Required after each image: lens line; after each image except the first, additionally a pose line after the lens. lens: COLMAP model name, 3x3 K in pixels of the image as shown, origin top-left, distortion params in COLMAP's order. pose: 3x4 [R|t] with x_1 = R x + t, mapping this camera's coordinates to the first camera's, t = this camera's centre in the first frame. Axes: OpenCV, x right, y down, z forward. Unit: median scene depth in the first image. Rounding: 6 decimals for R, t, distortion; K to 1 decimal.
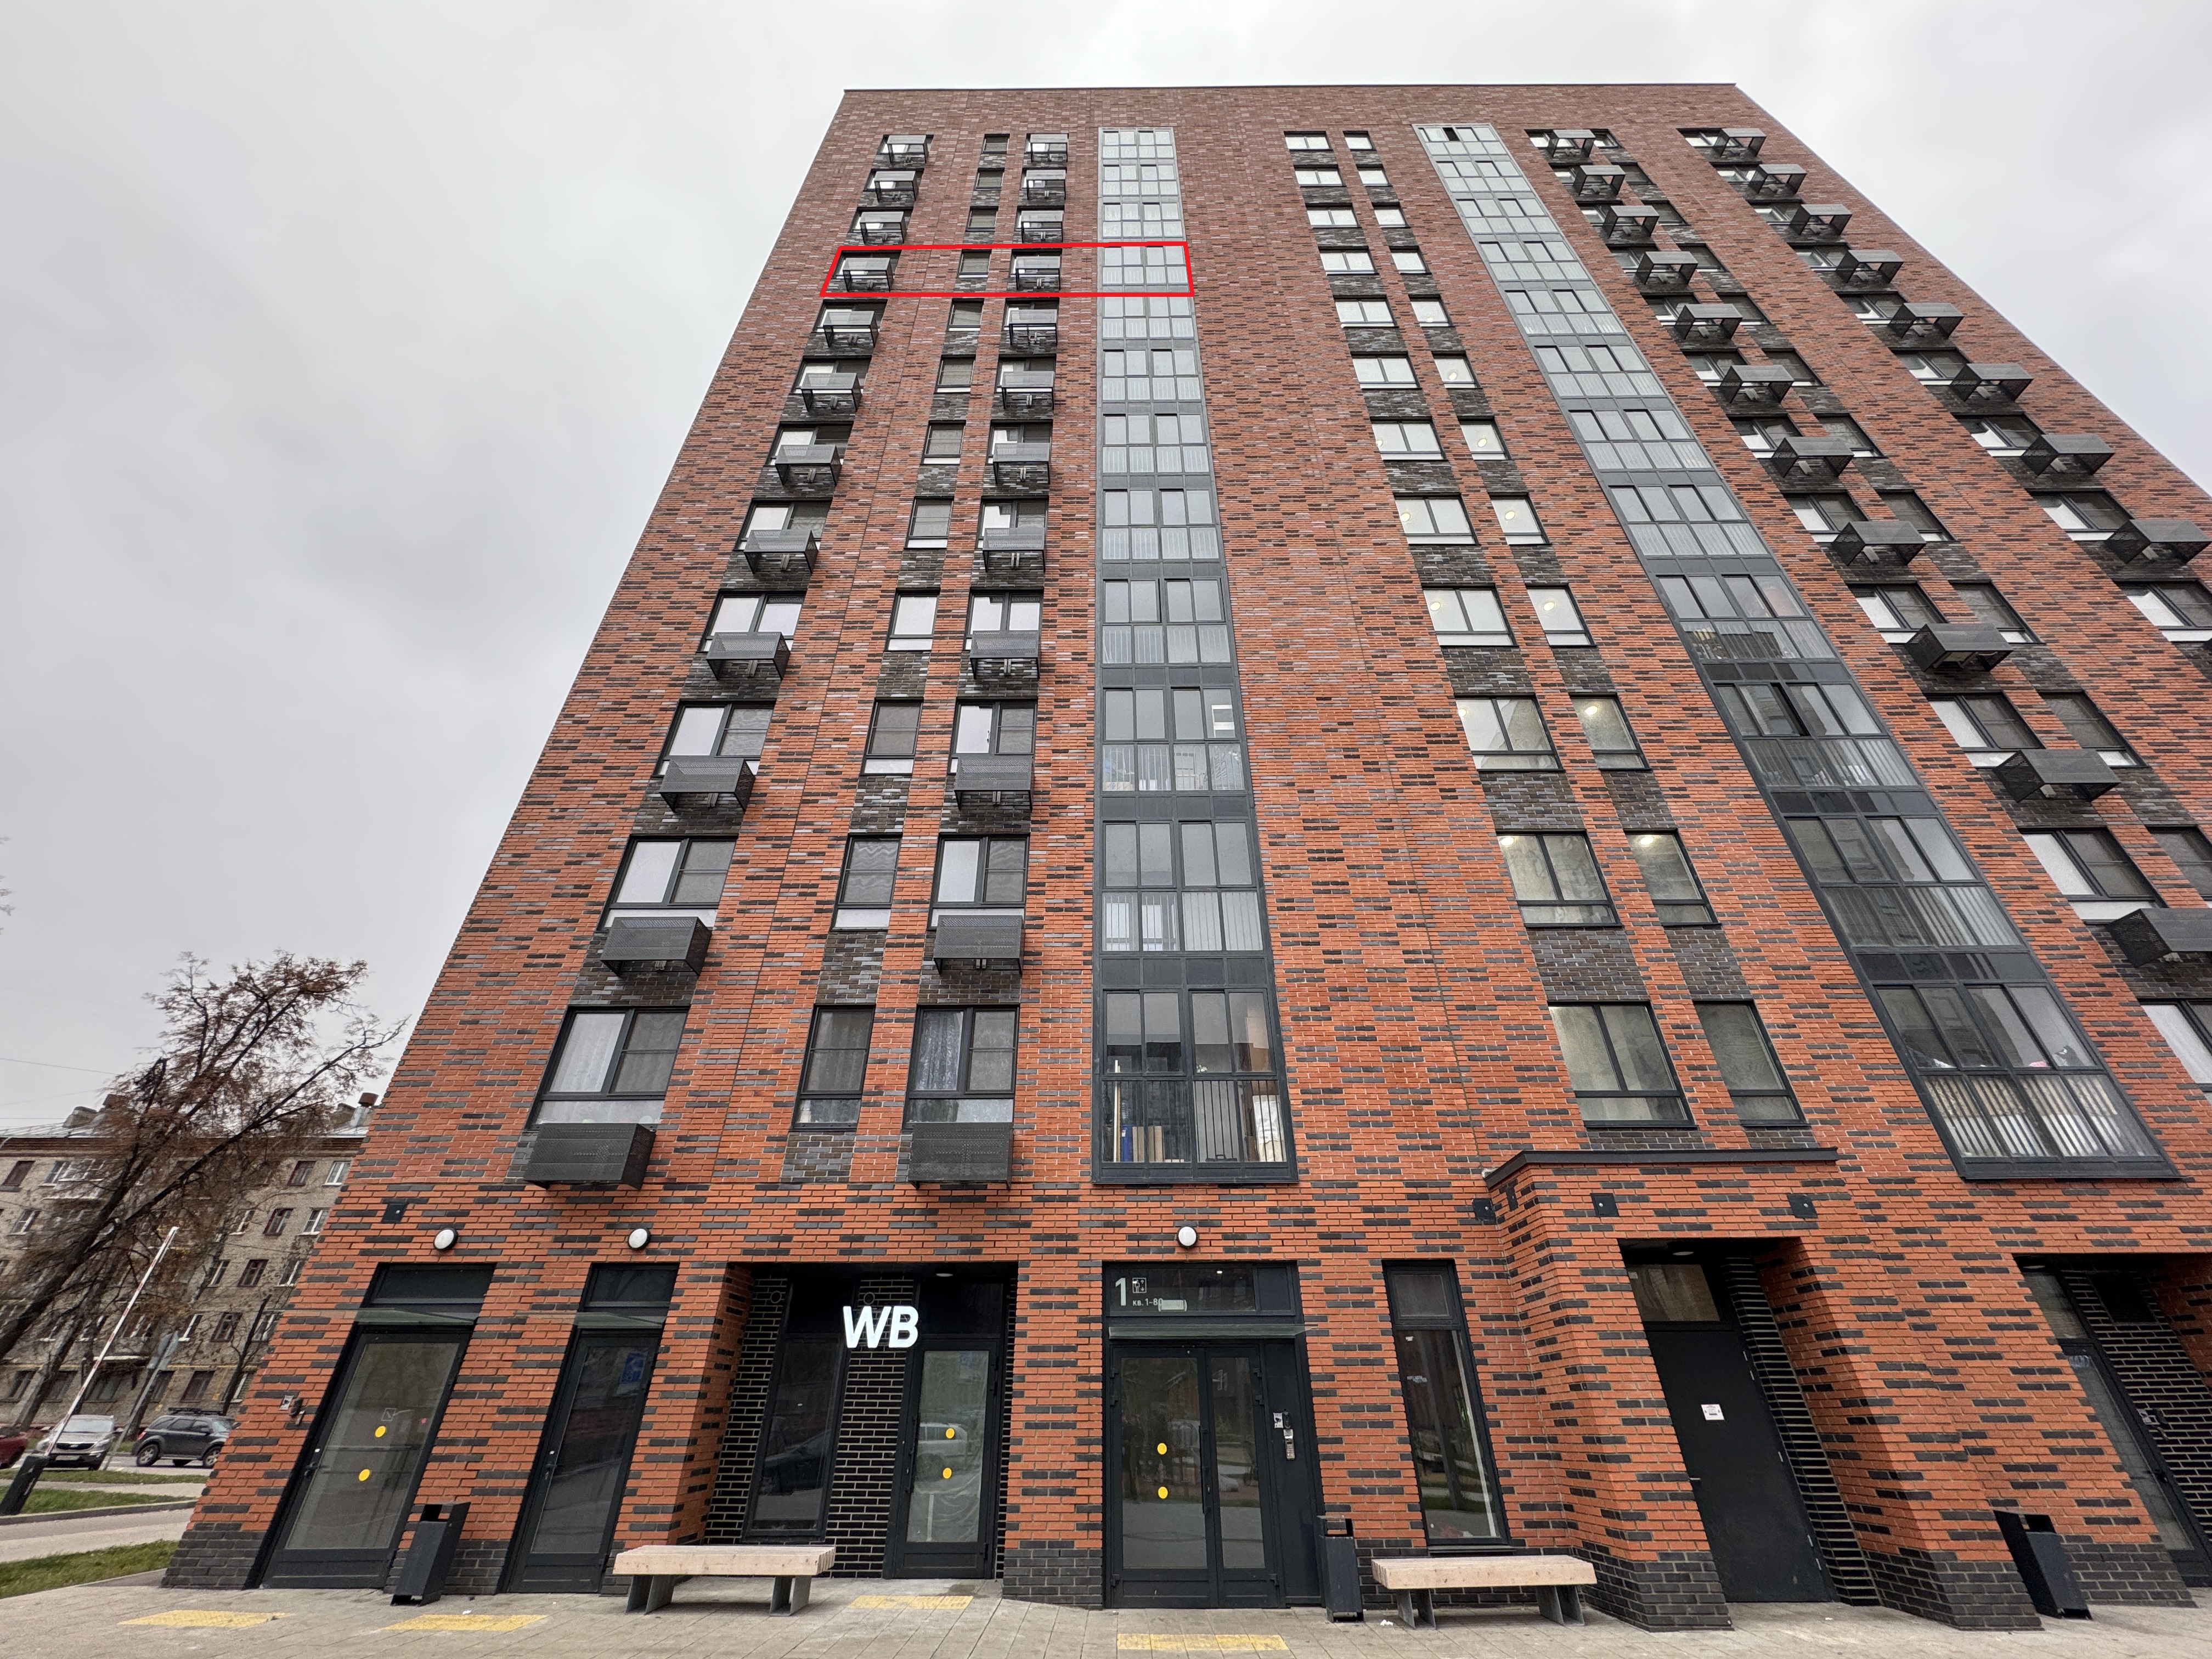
lens RADIAL K [[882.0, 0, 1110.1], [0, 882.0, 830.1], [0, 0, 1]] dist [-0.004519, 0.001051]
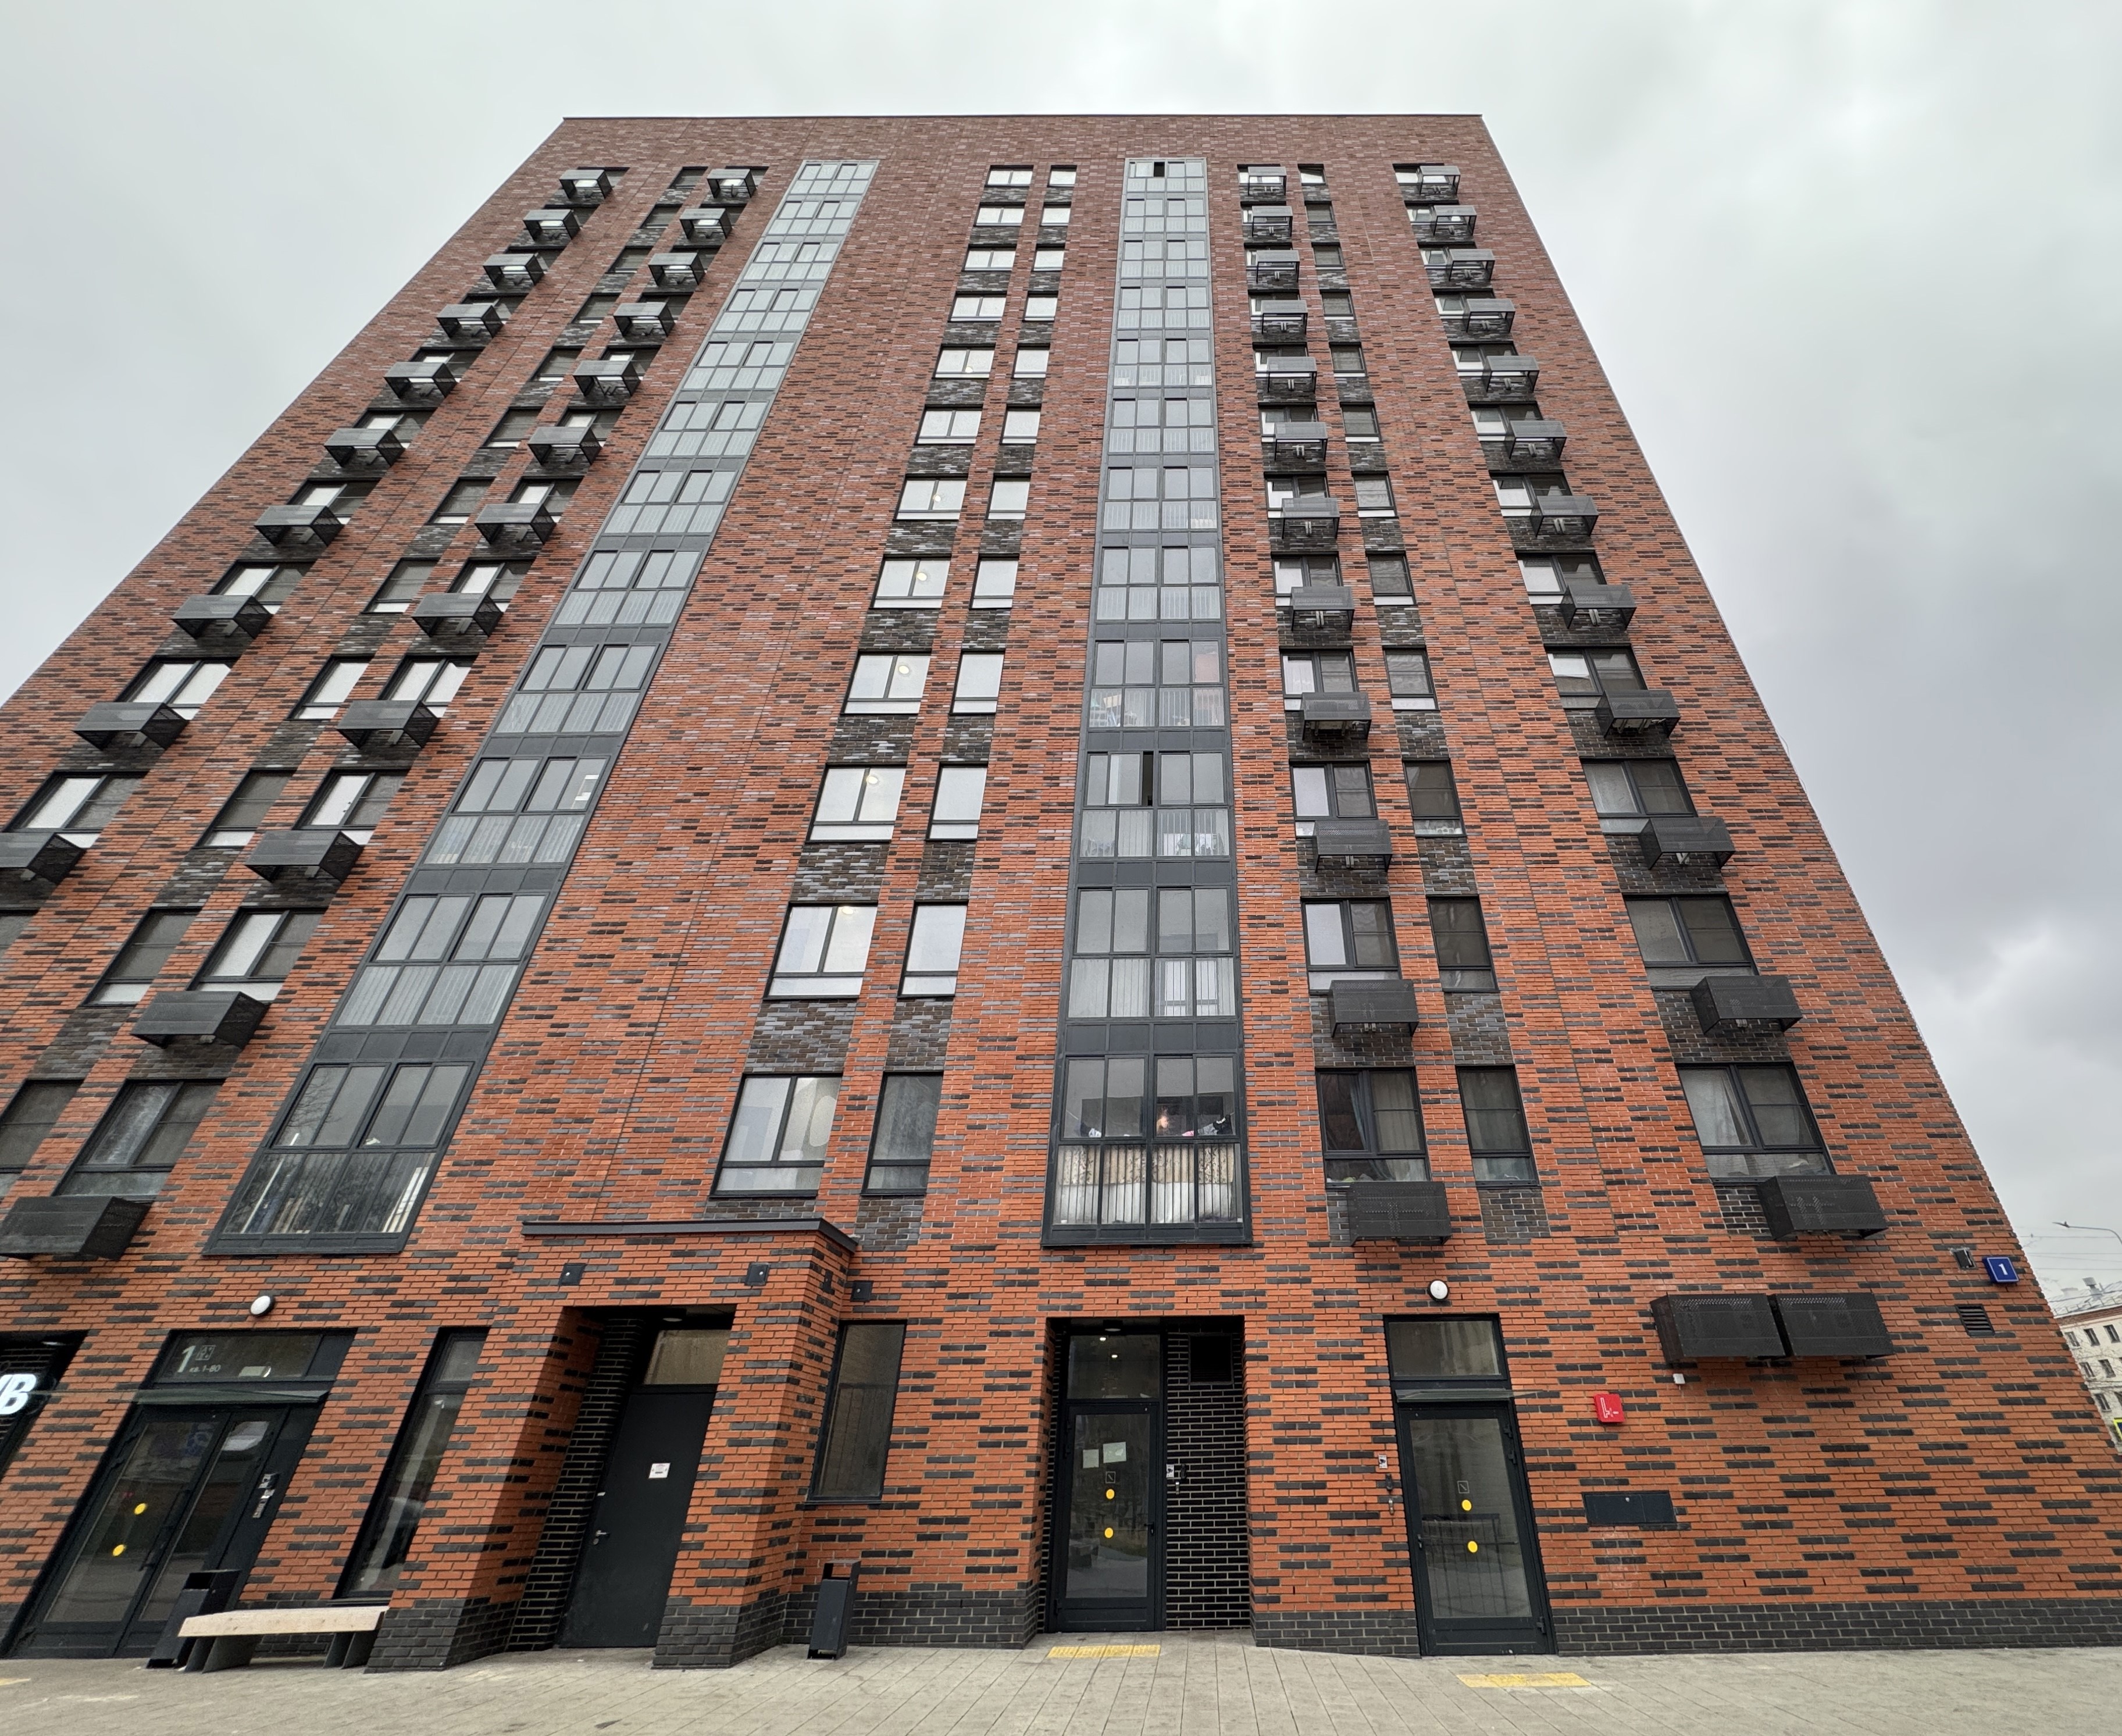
lens RADIAL K [[935.7, 0, 1076.2], [0, 935.7, 865.4], [0, 0, 1]] dist [-0.004371, 0.001323]
pose [[0.999933, -0.003010, 0.011142, 1.017642], [0.003075, 0.999978, -0.005846, -0.046991], [-0.011125, 0.005879, 0.999921, -0.110500]]
